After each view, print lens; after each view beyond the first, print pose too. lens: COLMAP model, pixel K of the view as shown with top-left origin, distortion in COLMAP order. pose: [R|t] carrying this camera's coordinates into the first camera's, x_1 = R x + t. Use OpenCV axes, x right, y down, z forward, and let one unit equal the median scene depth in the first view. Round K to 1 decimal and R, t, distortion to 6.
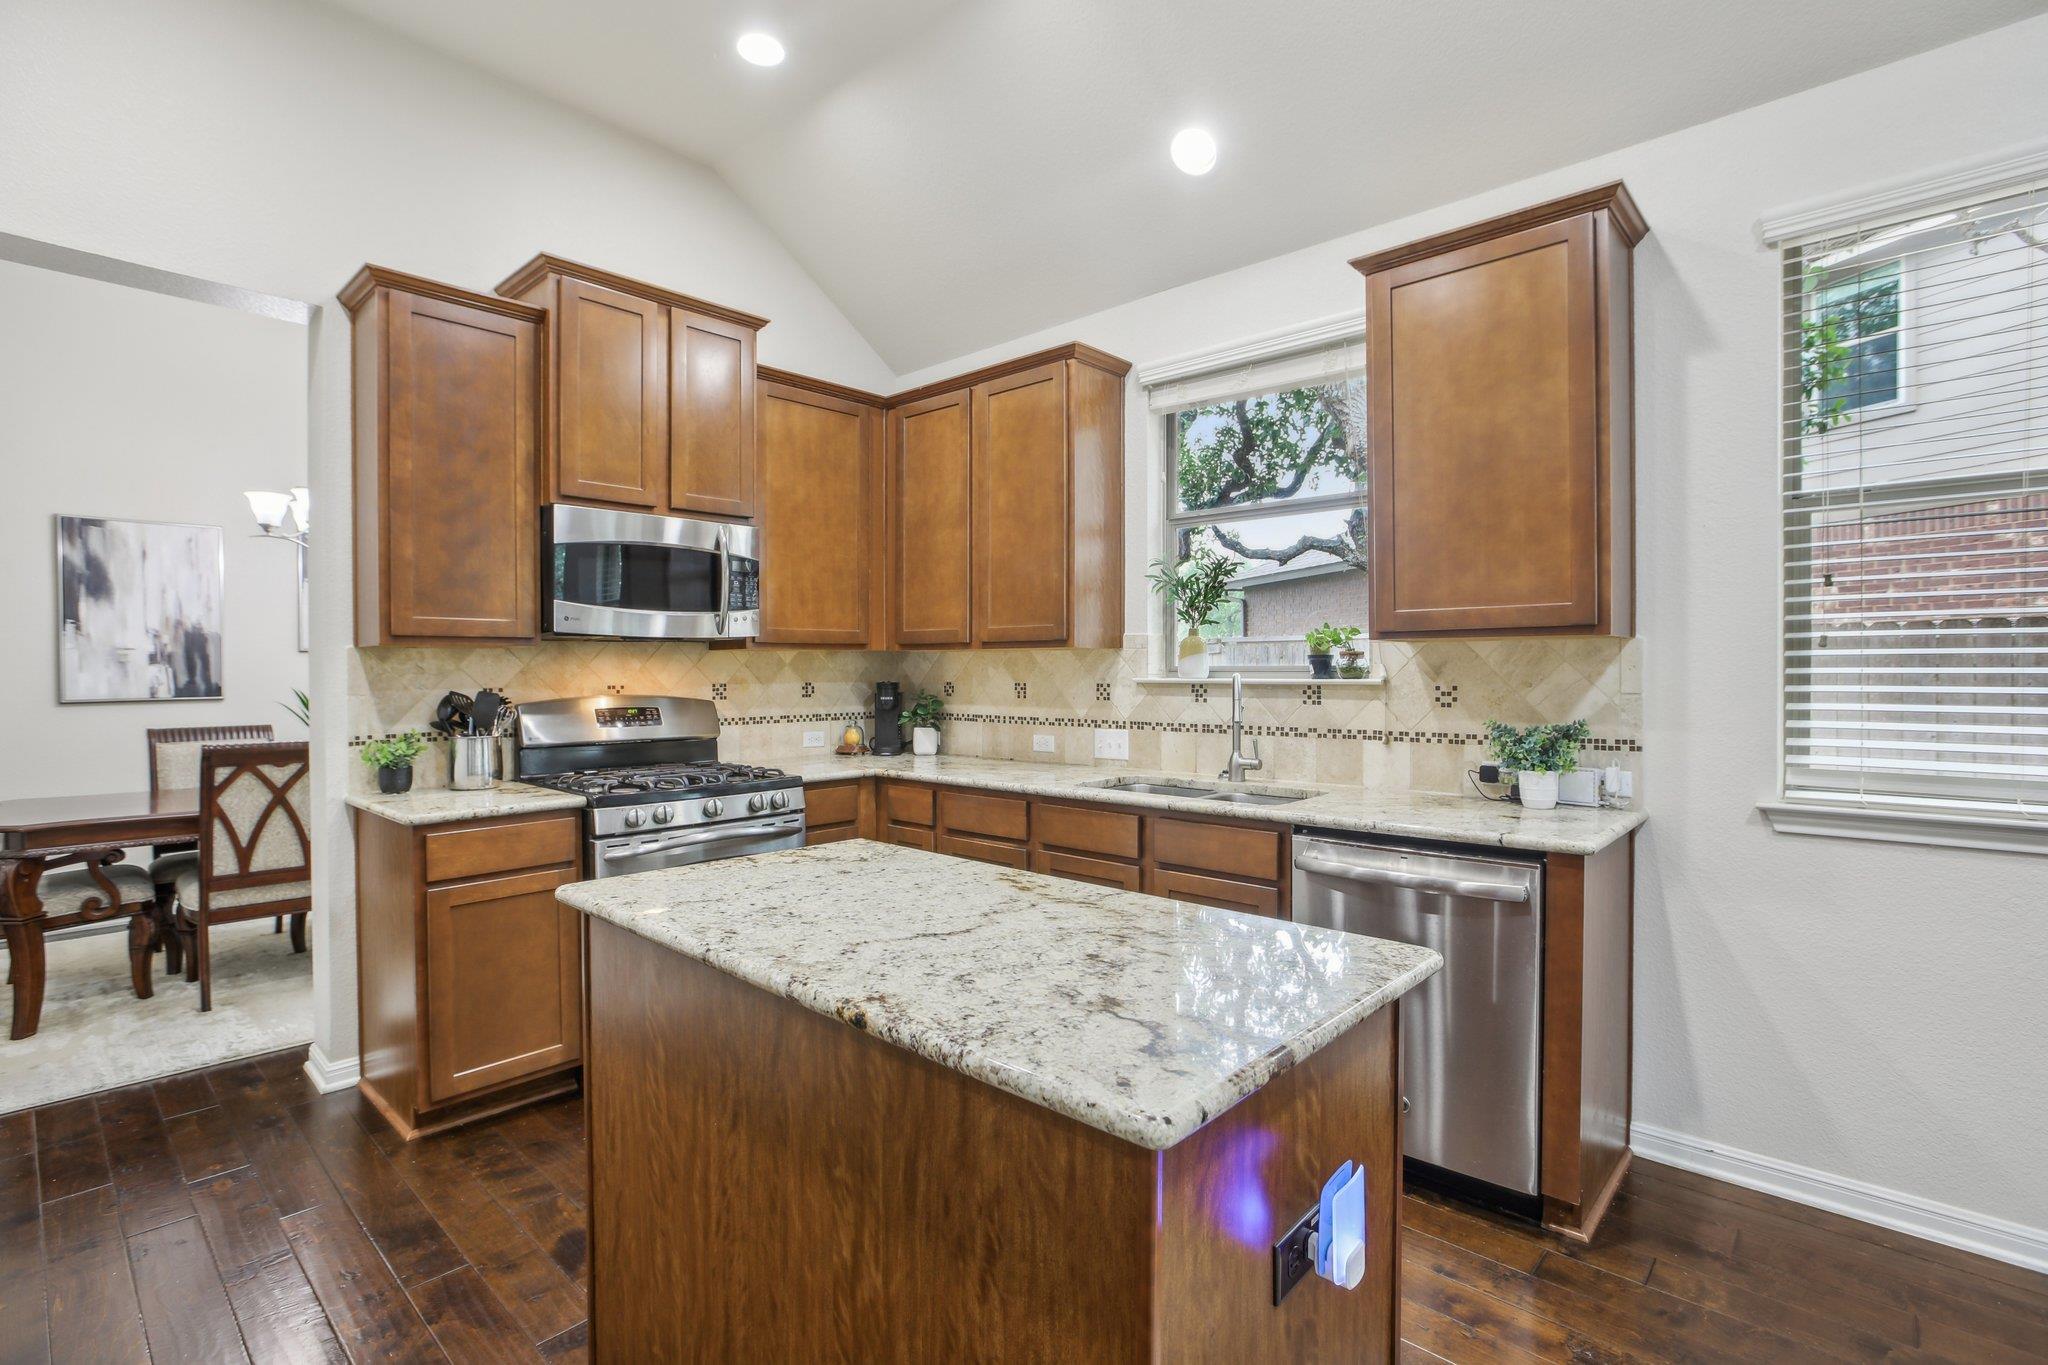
lens RADIAL K [[955.3, 0, 1024.0], [0, 955.3, 682.5], [0, 0, 1]] dist [-0.020797, 0.000051]
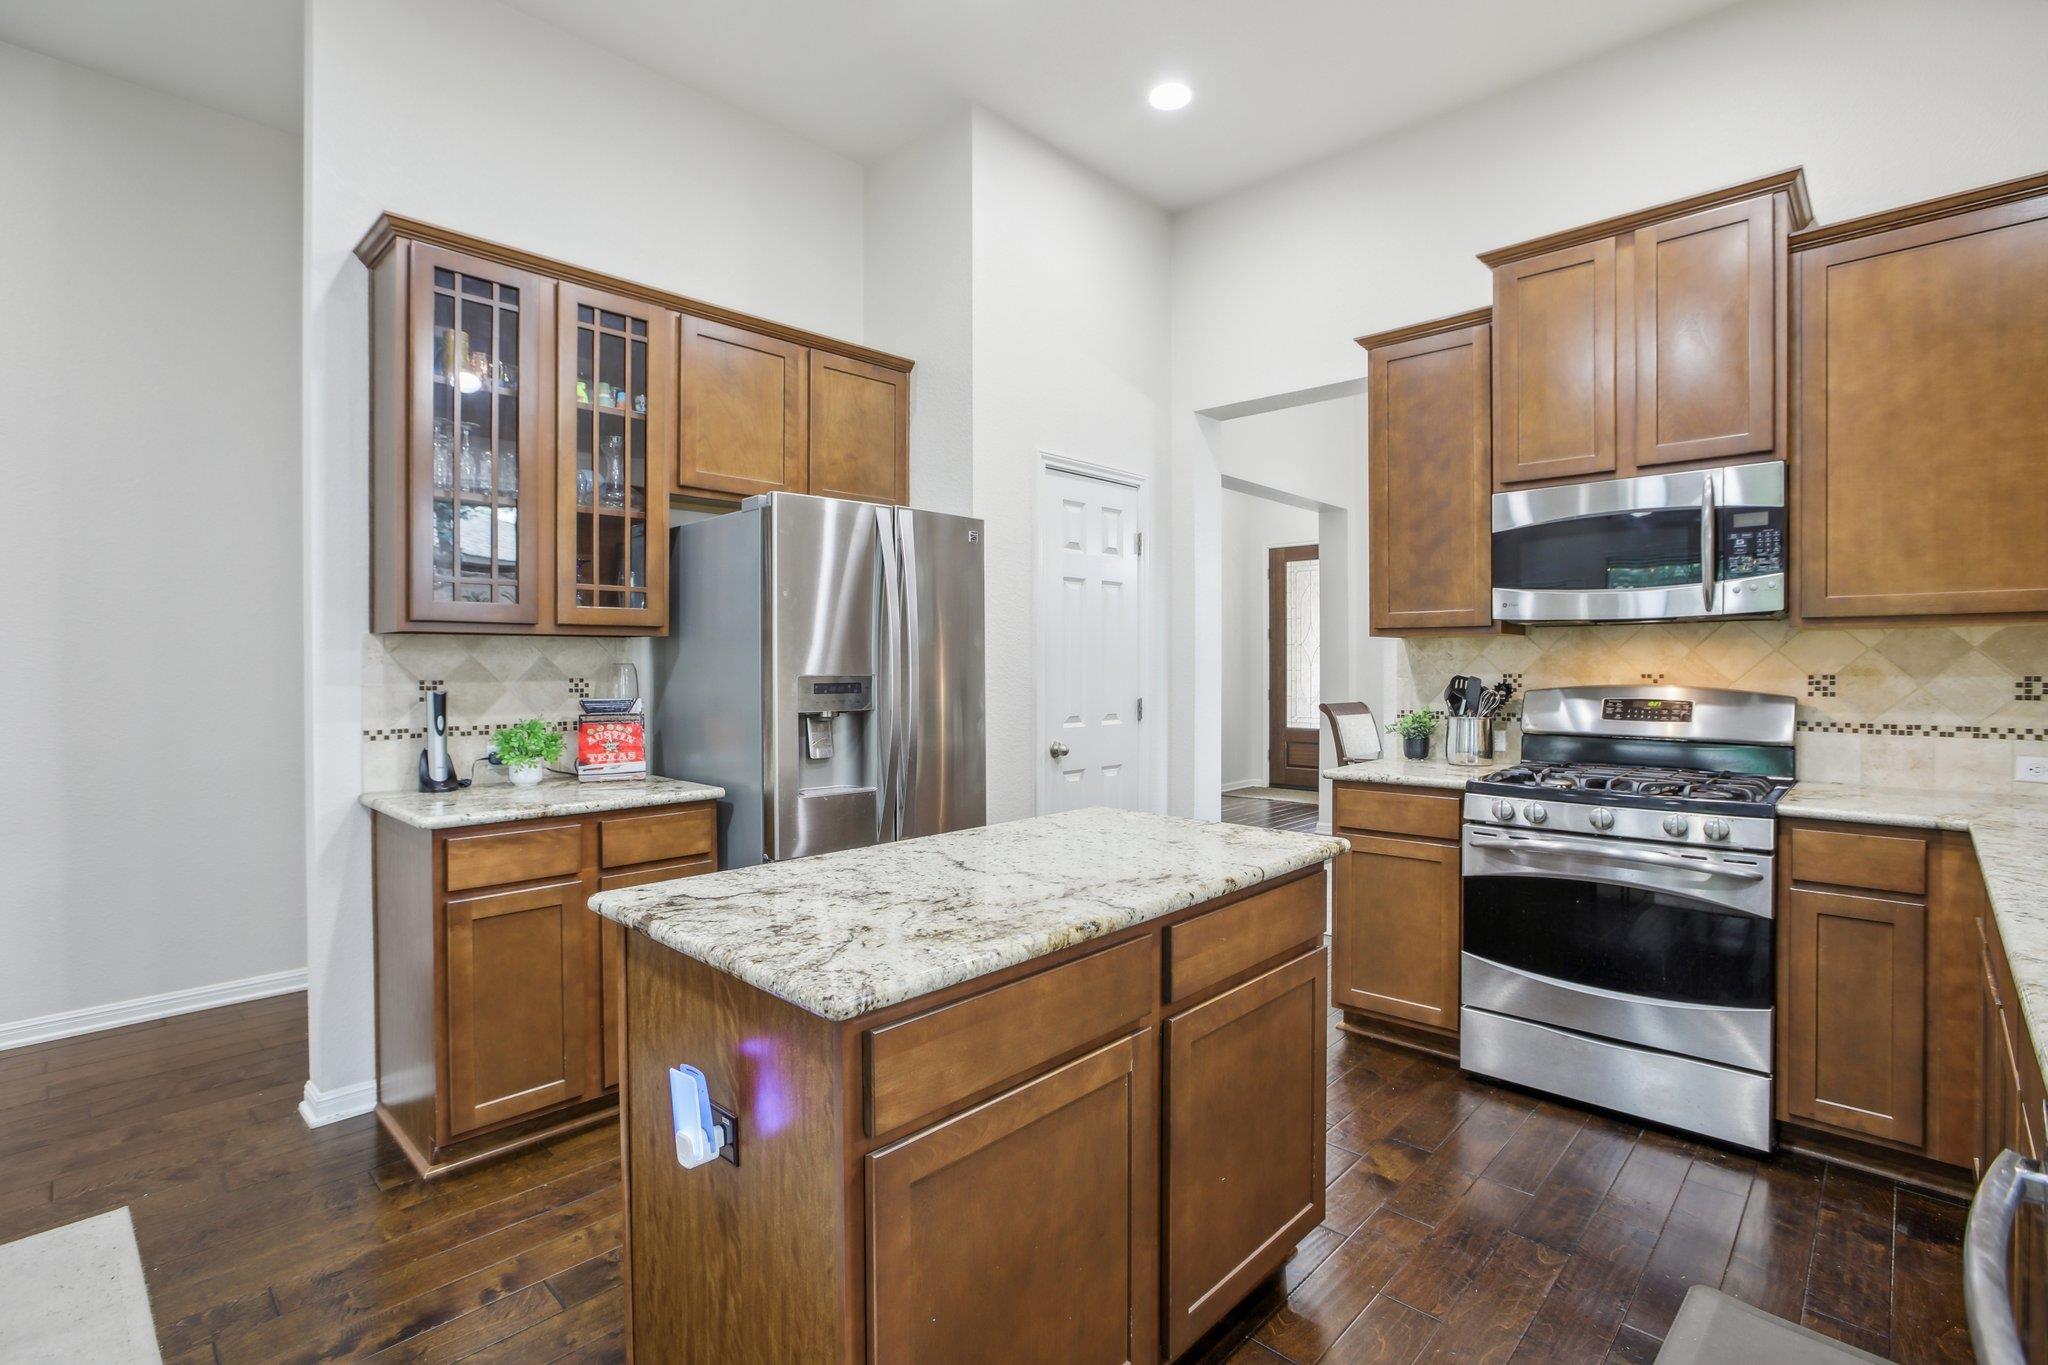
lens RADIAL K [[955.3, 0, 1024.0], [0, 955.3, 682.5], [0, 0, 1]] dist [-0.020797, 0.000051]
pose [[-0.011135, 0.022950, -0.999675, 0.519430], [-0.012871, 0.999650, 0.023093, -0.002117], [0.999855, 0.013124, -0.010836, 0.490337]]
